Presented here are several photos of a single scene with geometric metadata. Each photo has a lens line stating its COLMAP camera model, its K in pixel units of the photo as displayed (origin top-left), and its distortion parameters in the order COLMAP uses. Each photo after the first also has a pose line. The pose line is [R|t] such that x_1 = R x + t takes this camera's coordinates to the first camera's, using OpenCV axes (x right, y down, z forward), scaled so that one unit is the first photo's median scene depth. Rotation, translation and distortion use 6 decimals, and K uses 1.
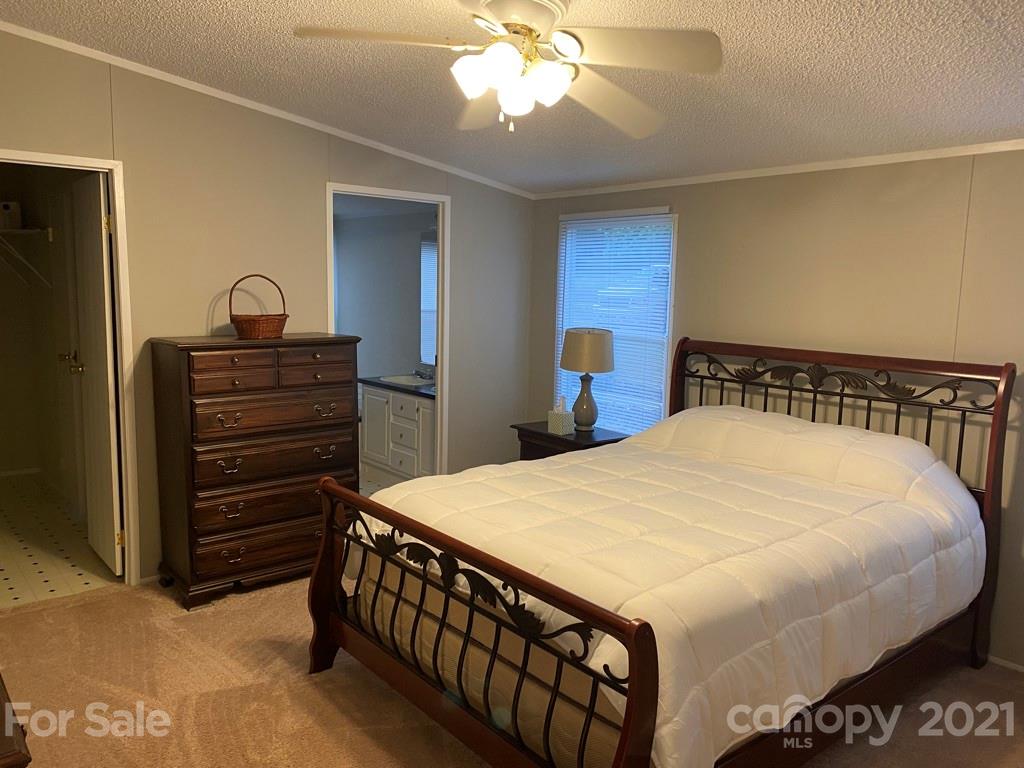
lens RADIAL K [[763.0, 0, 512.0], [0, 763.0, 384.0], [0, 0, 1]] dist [0.079173, -0.078103]
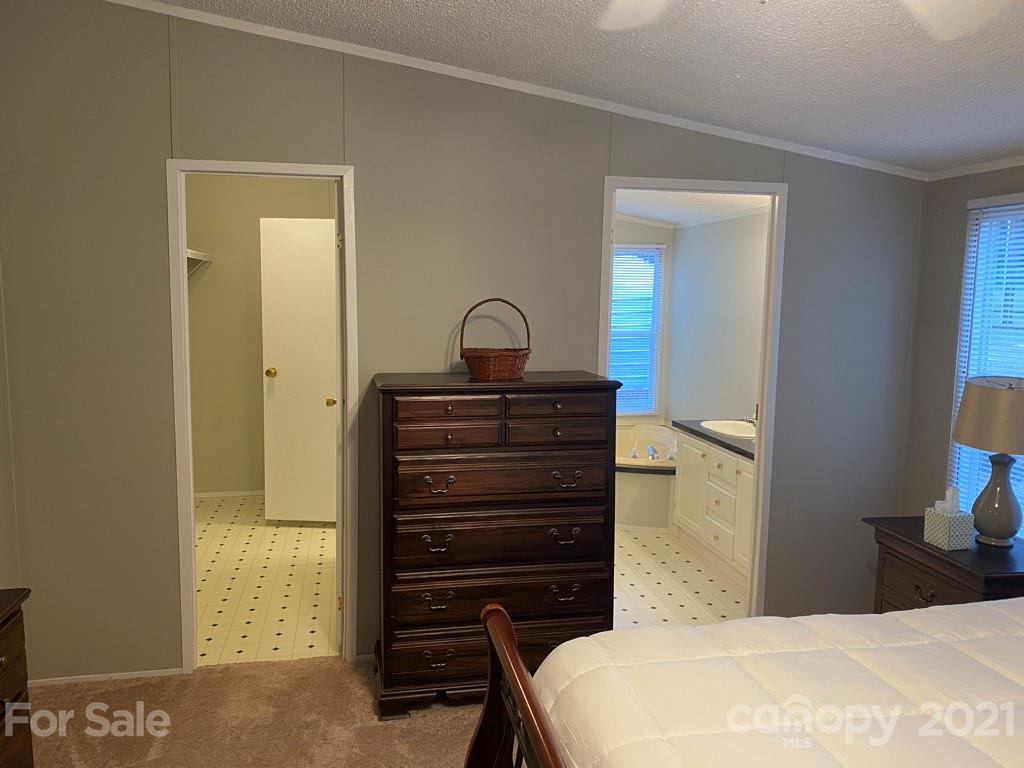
lens RADIAL K [[763.0, 0, 512.0], [0, 763.0, 384.0], [0, 0, 1]] dist [0.079173, -0.078103]
pose [[0.875393, 0.046762, -0.481144, 0.063402], [-0.059430, 0.998171, -0.011116, -0.047585], [0.479744, 0.038325, 0.876571, 0.329102]]
